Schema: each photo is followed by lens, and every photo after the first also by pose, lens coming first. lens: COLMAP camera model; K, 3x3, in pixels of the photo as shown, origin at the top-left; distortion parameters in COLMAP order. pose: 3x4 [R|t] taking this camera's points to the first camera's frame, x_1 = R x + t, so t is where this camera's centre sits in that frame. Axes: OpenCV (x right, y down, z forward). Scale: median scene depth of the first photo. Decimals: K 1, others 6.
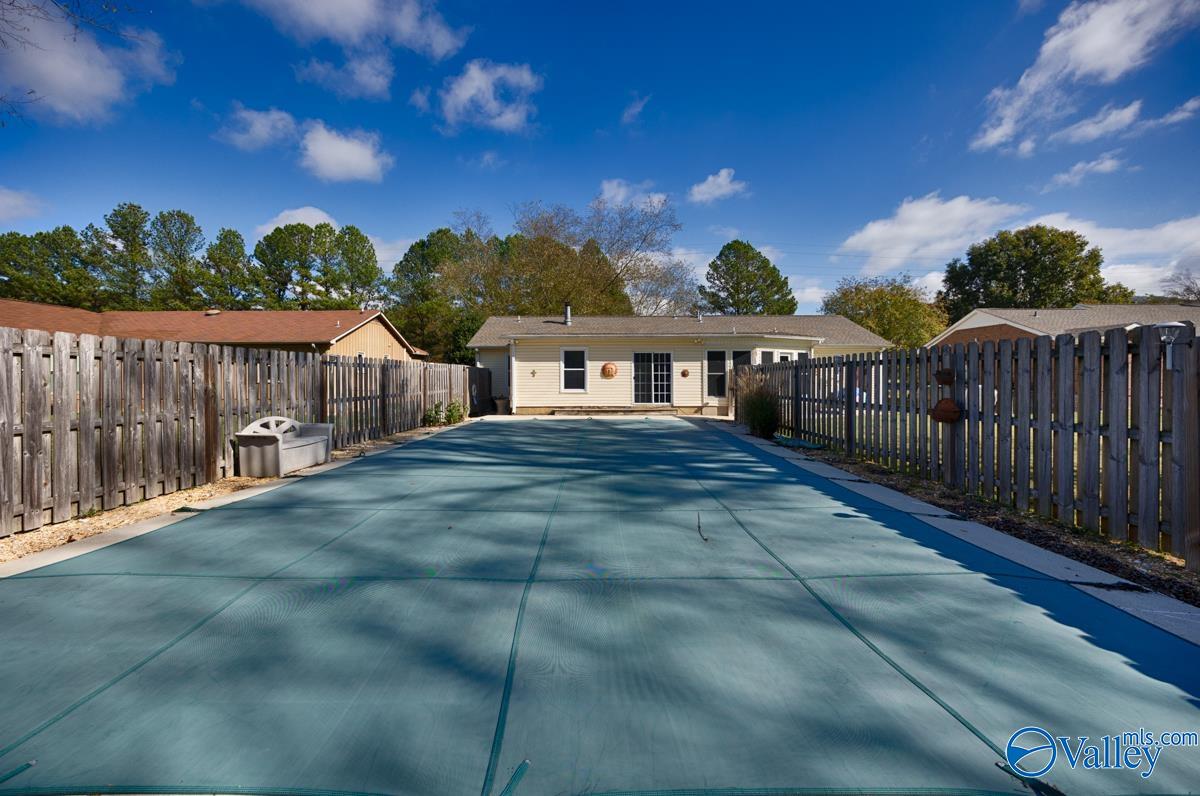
lens RADIAL K [[488.6, 0, 598.5], [0, 488.6, 391.6], [0, 0, 1]] dist [0.000761, -0.000870]
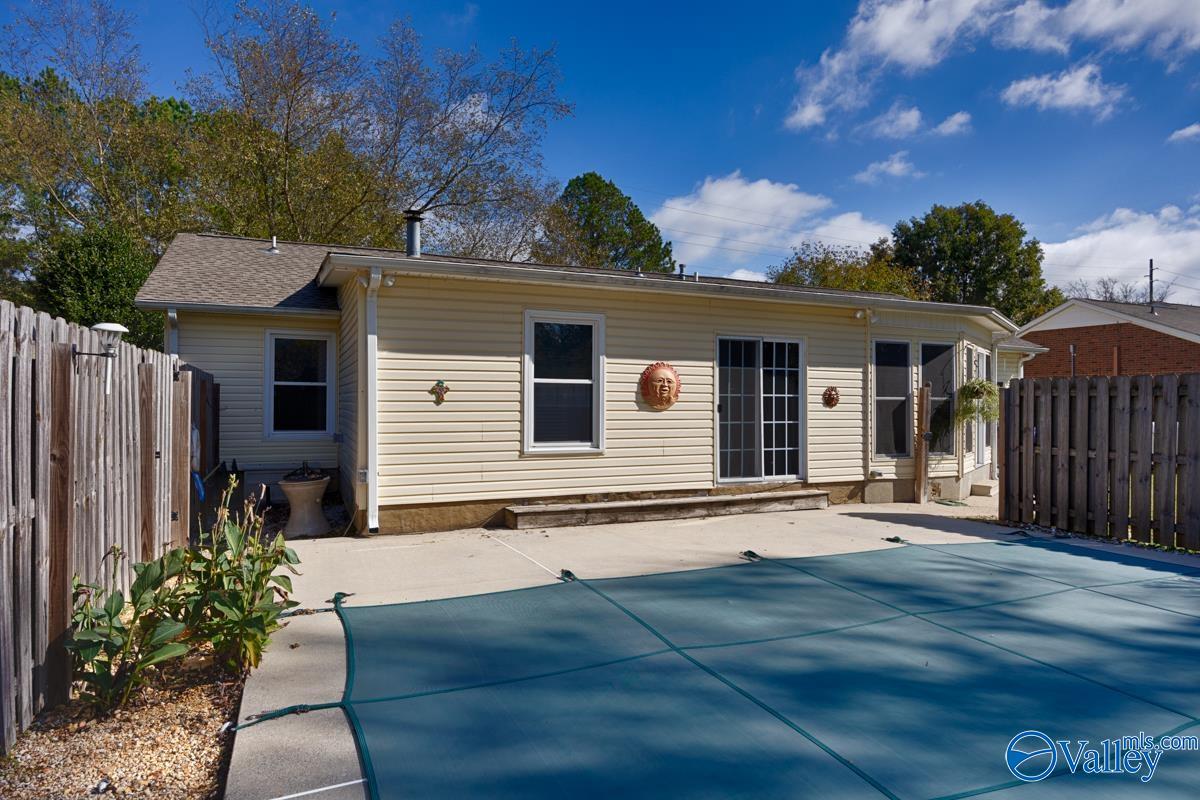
lens RADIAL K [[714.0, 0, 601.5], [0, 714.0, 396.8], [0, 0, 1]] dist [-0.026314, -0.000990]
pose [[0.916815, 0.010168, 0.399183, -0.213062], [-0.000591, 0.999709, -0.024106, -0.023704], [-0.399312, 0.021865, 0.916554, 0.555187]]
